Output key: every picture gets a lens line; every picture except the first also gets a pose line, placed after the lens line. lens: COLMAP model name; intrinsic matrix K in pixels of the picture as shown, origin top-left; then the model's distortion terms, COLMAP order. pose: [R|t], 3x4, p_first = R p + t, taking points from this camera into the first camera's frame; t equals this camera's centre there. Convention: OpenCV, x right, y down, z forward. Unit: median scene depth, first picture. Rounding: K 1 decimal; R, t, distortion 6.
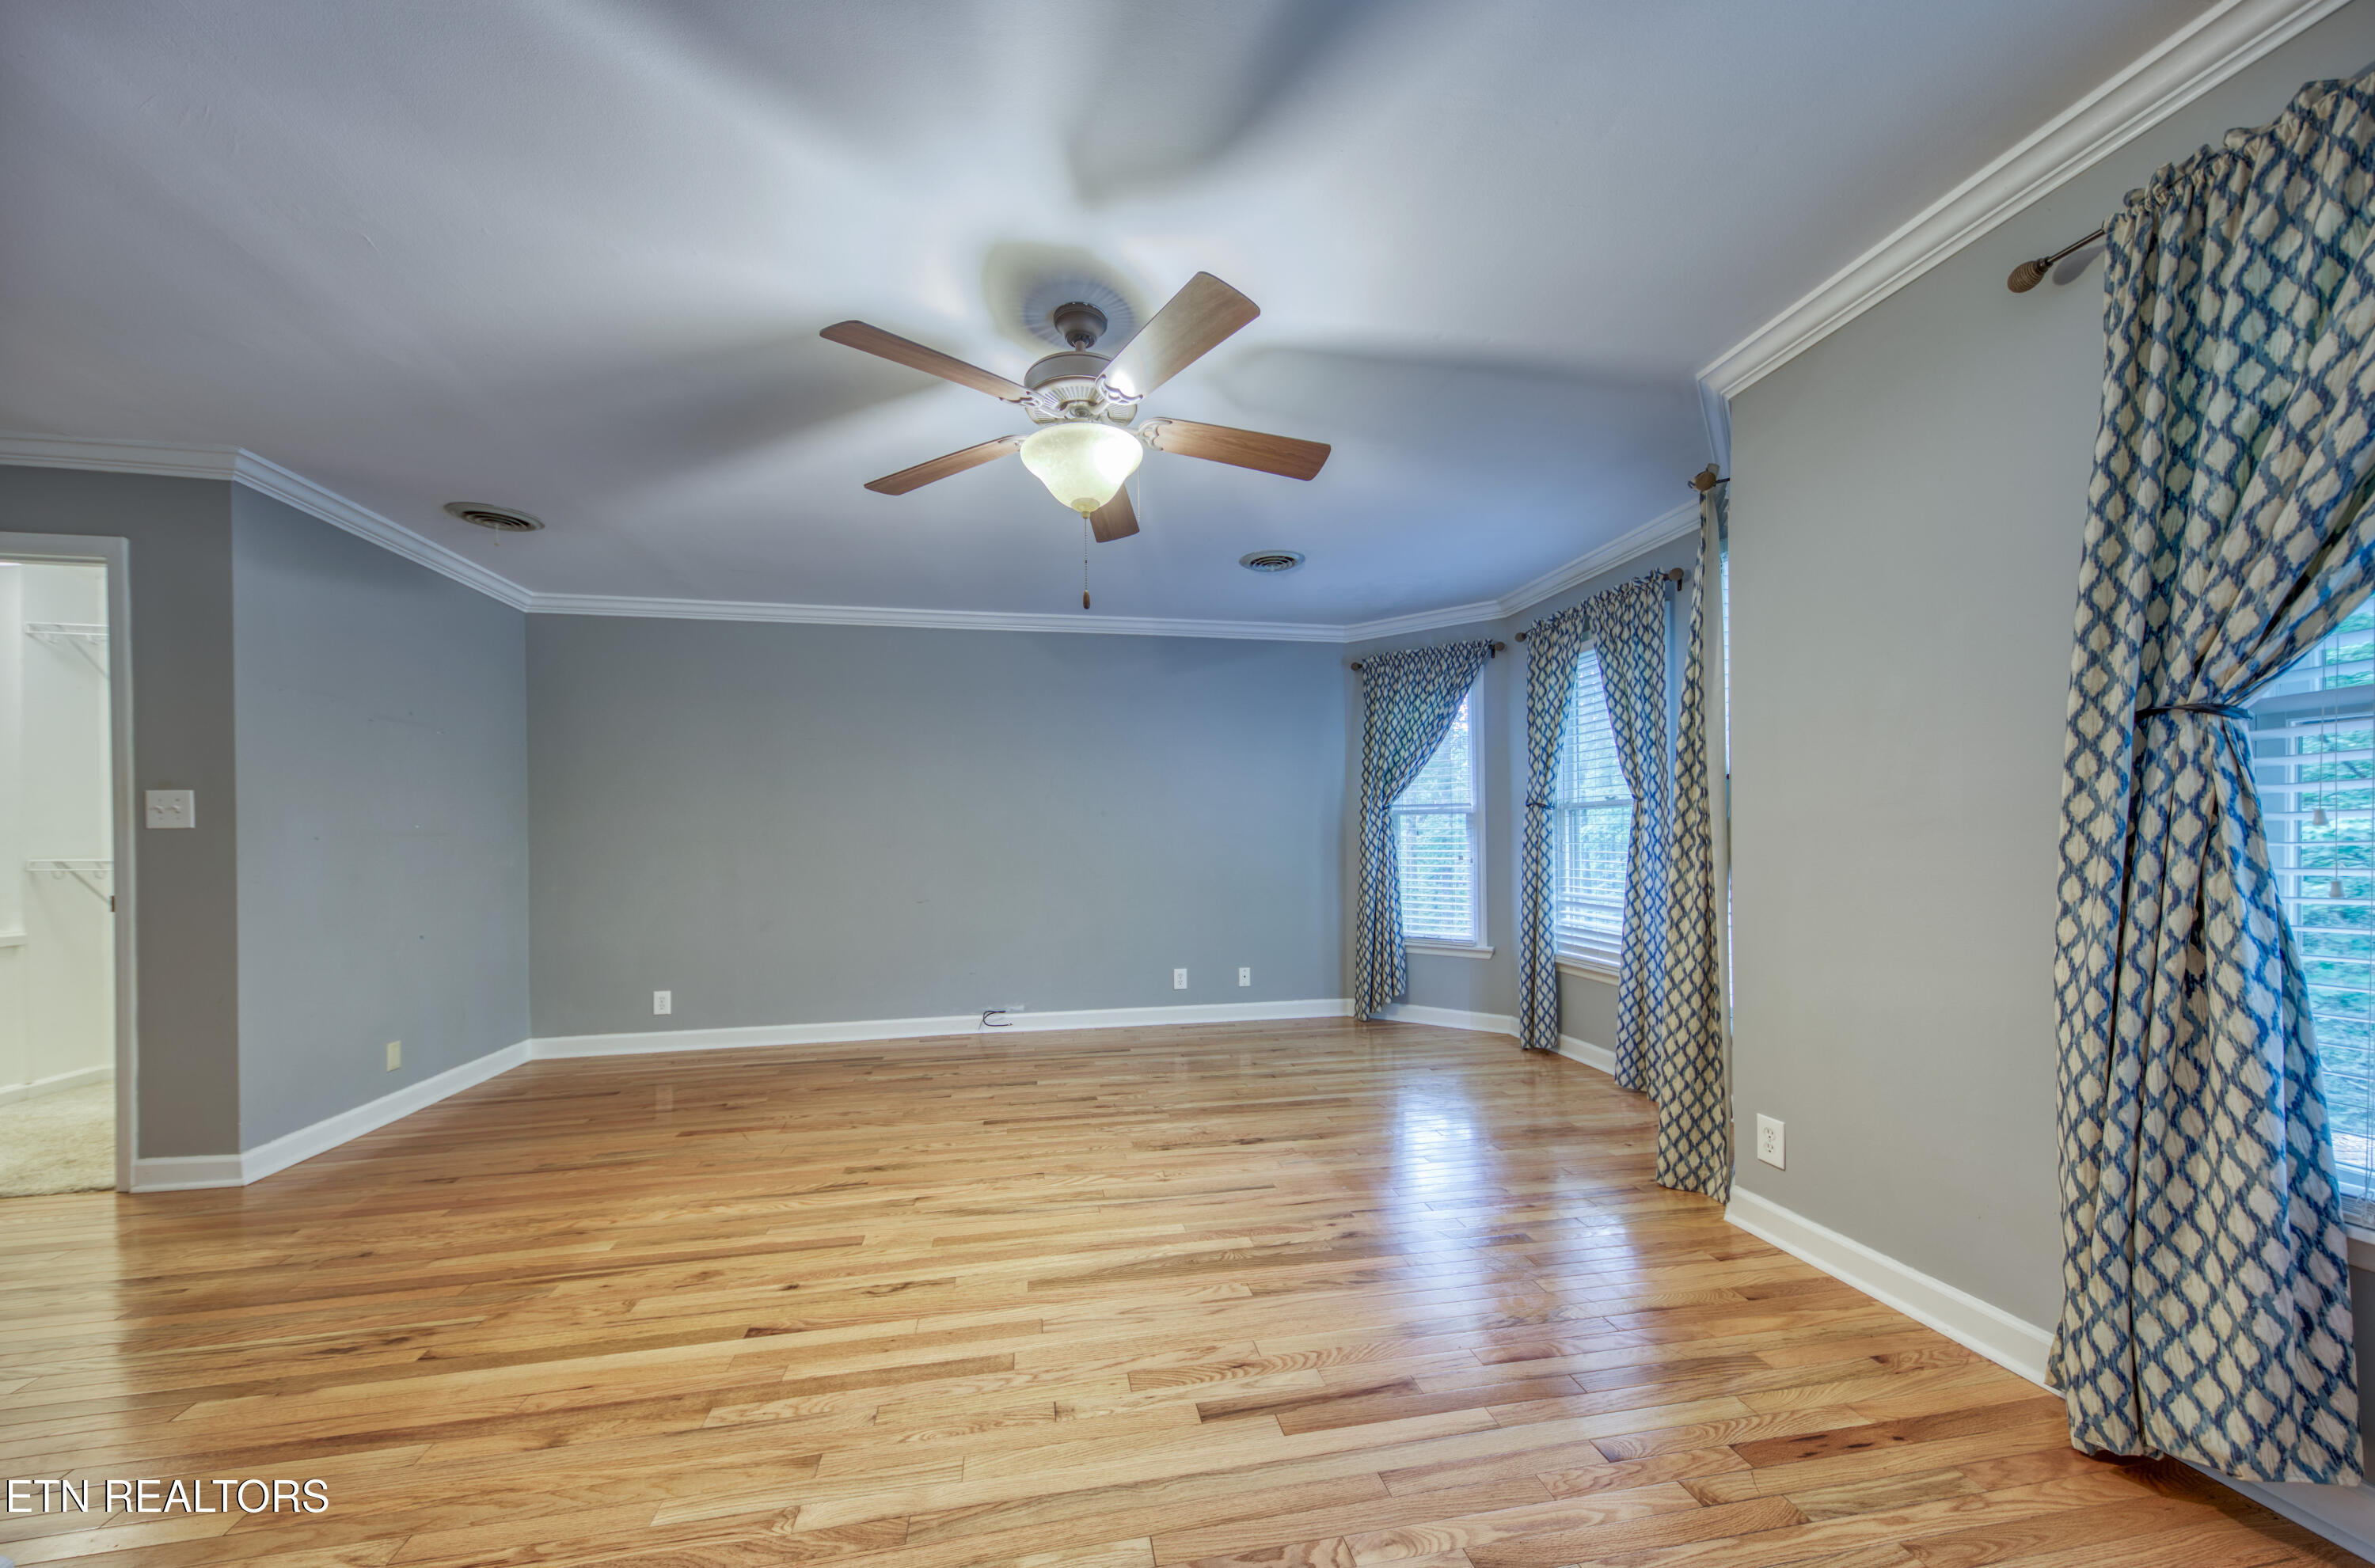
lens RADIAL K [[826.4, 0, 1182.2], [0, 826.4, 843.6], [0, 0, 1]] dist [0.000732, 0.000083]
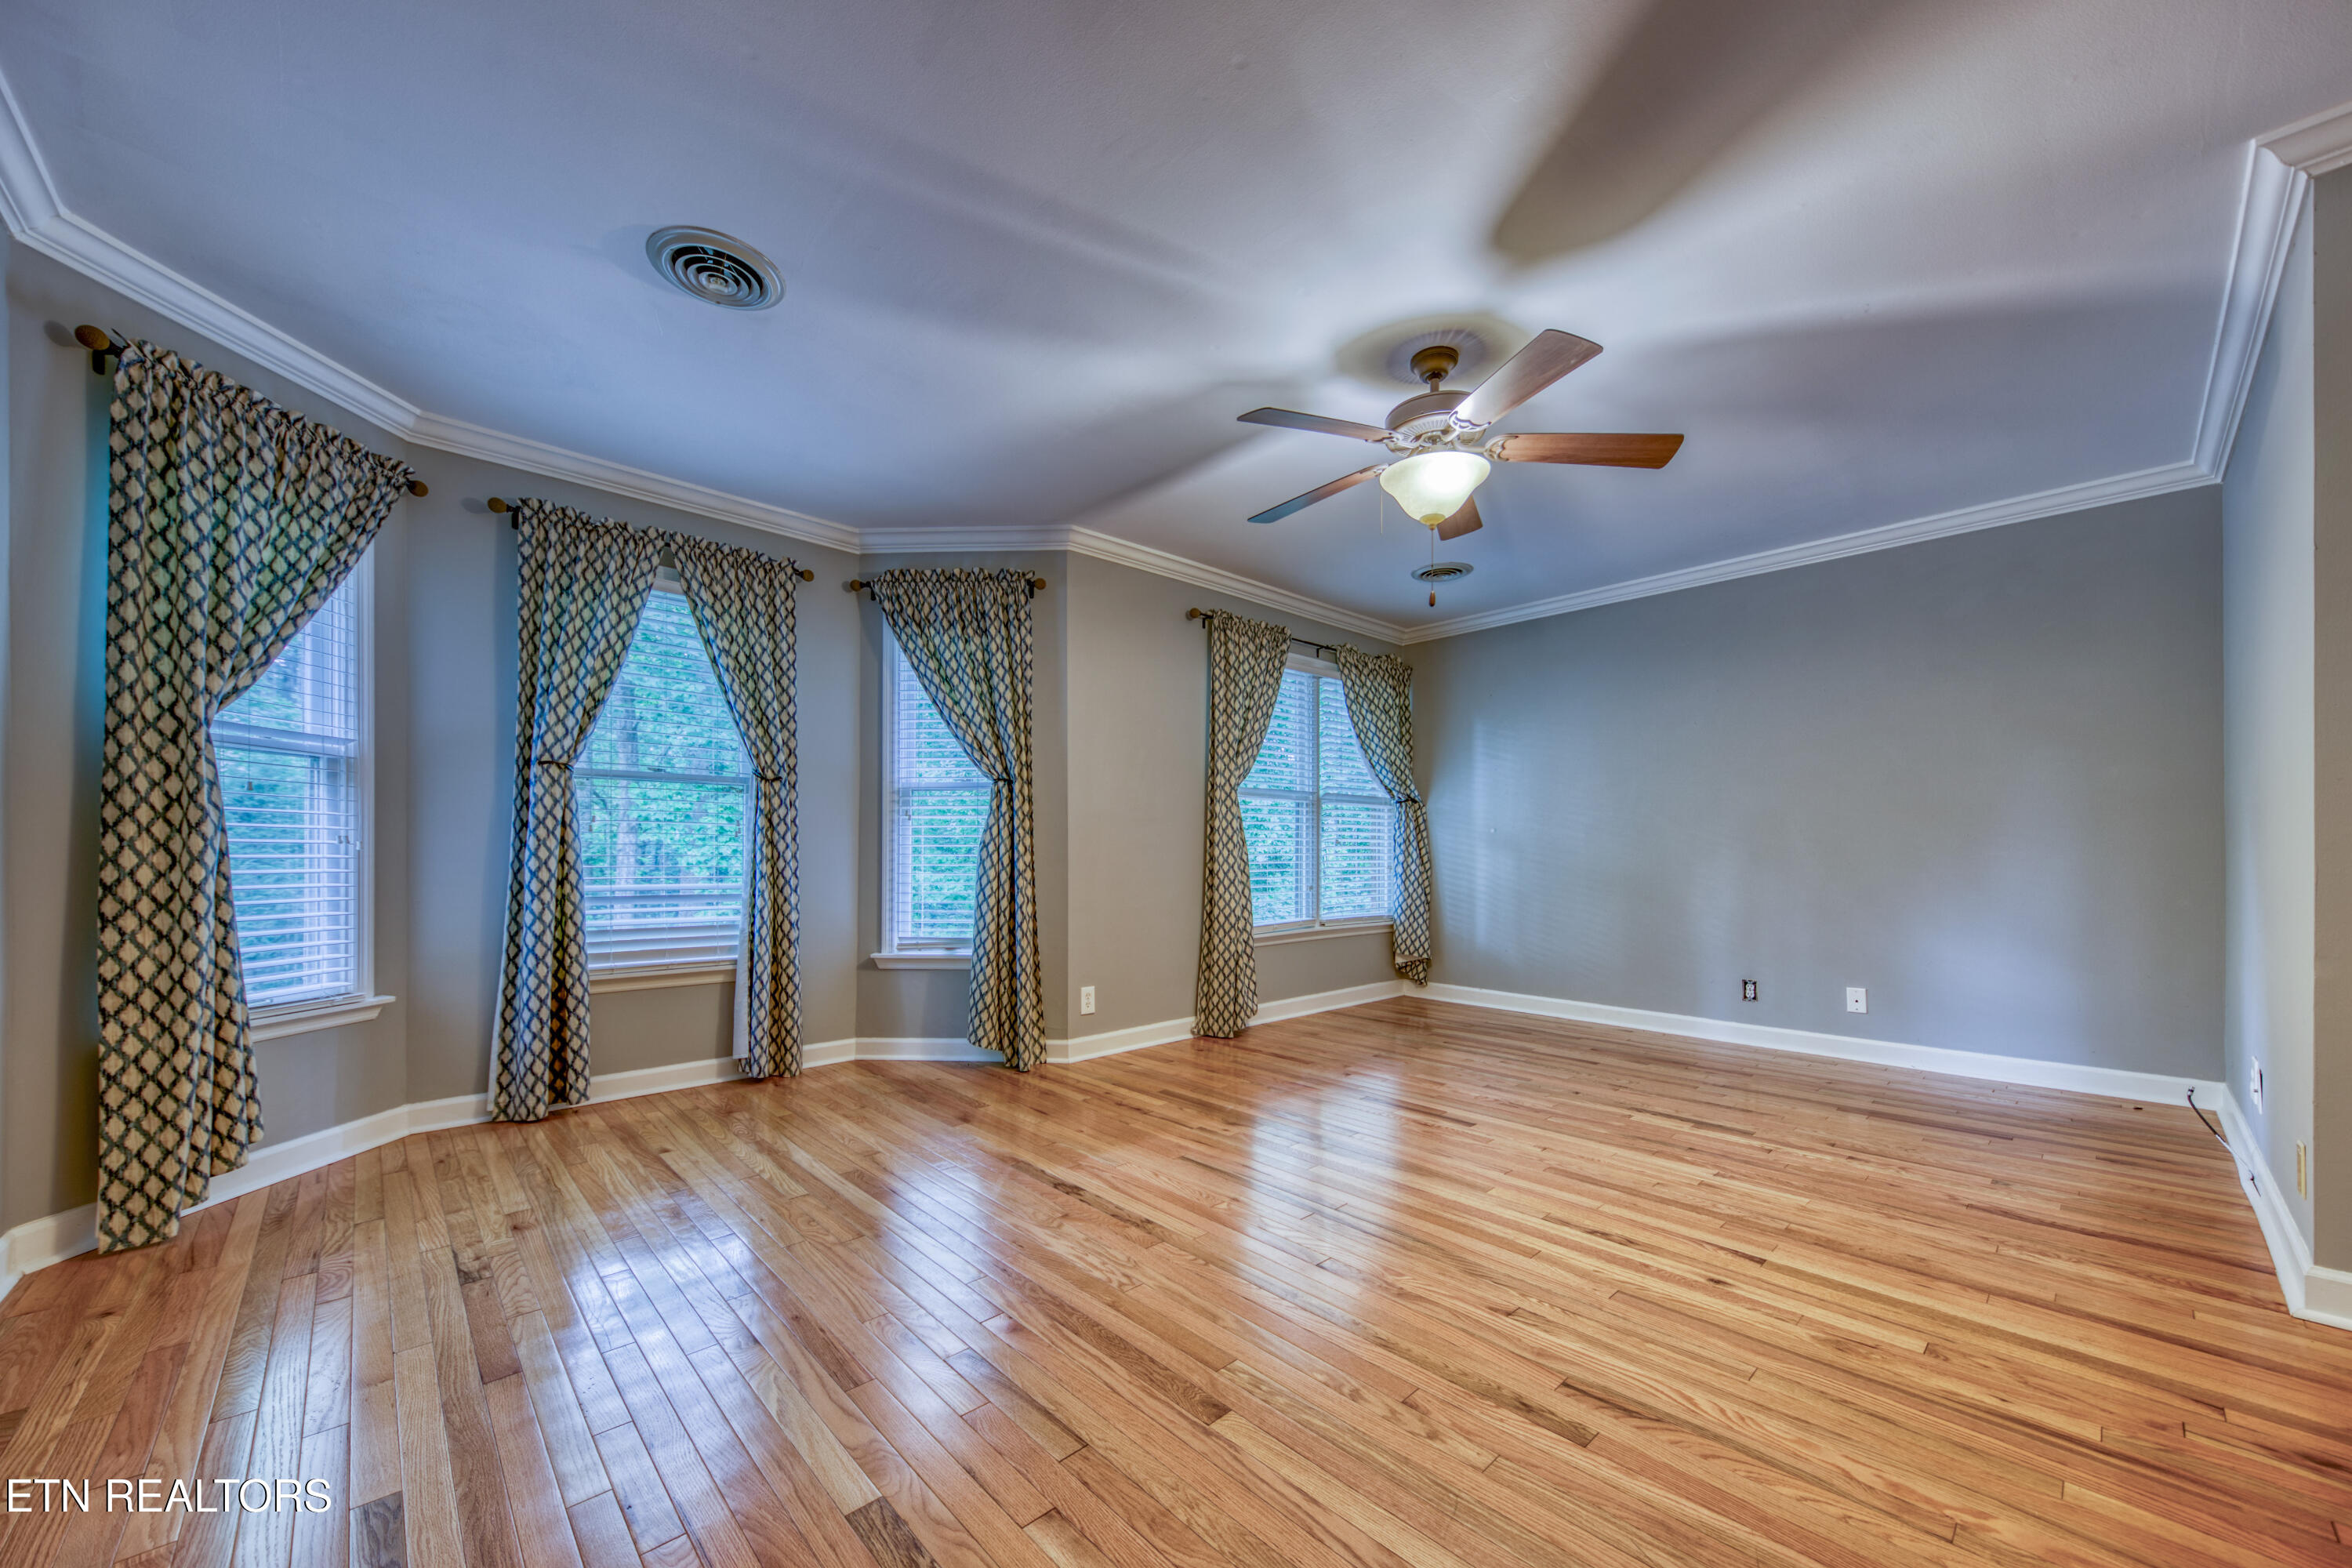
lens RADIAL K [[808.7, 0, 1172.8], [0, 808.7, 848.6], [0, 0, 1]] dist [-0.000549, -0.000112]
pose [[-0.505077, 0.008206, 0.863035, -0.745636], [0.006204, 0.999963, -0.005877, 0.056740], [-0.863052, 0.002386, -0.505110, 1.553478]]
